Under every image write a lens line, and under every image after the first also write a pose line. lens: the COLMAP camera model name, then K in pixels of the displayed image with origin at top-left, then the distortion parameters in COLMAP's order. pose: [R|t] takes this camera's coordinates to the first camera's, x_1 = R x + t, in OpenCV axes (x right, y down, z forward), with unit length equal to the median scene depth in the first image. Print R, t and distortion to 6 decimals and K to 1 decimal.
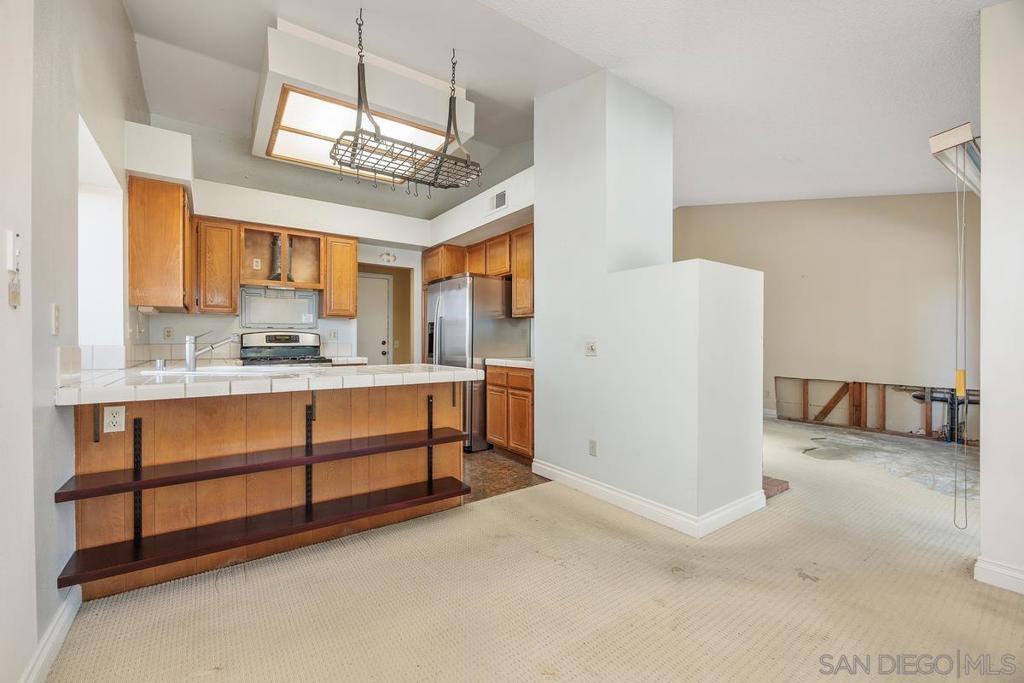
lens RADIAL K [[429.5, 0, 511.1], [0, 429.5, 342.2], [0, 0, 1]] dist [0.000386, 0.000173]
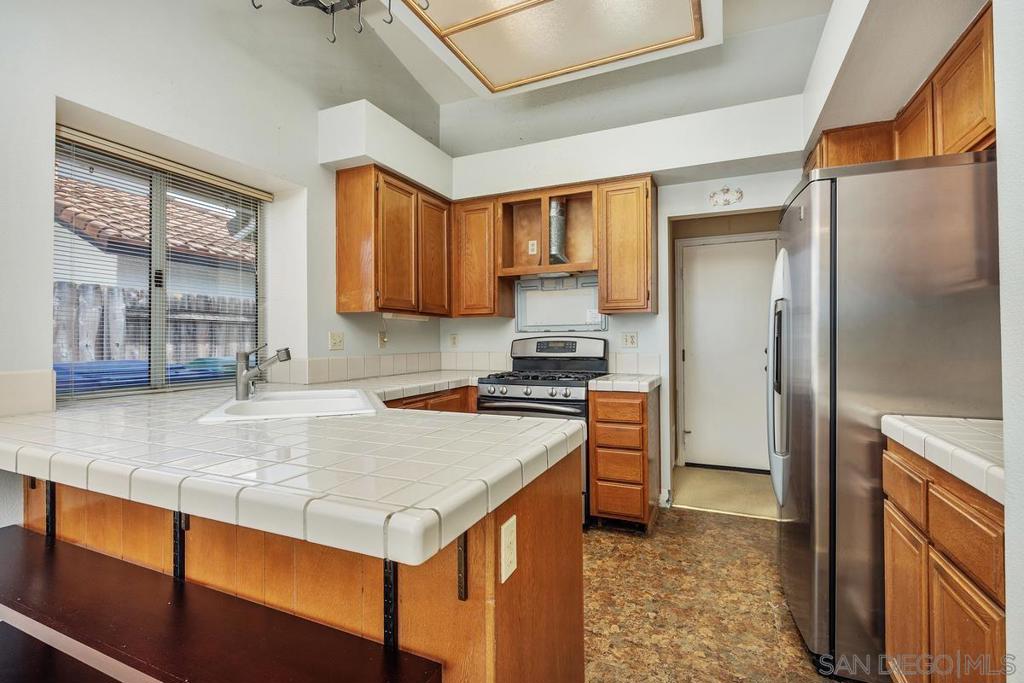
lens RADIAL K [[473.0, 0, 508.9], [0, 473.0, 338.6], [0, 0, 1]] dist [-0.004385, -0.000064]
pose [[0.501263, -0.004540, -0.865283, 0.105990], [0.001608, 0.999989, -0.004315, -0.018031], [0.865294, 0.000771, 0.501265, 0.541779]]
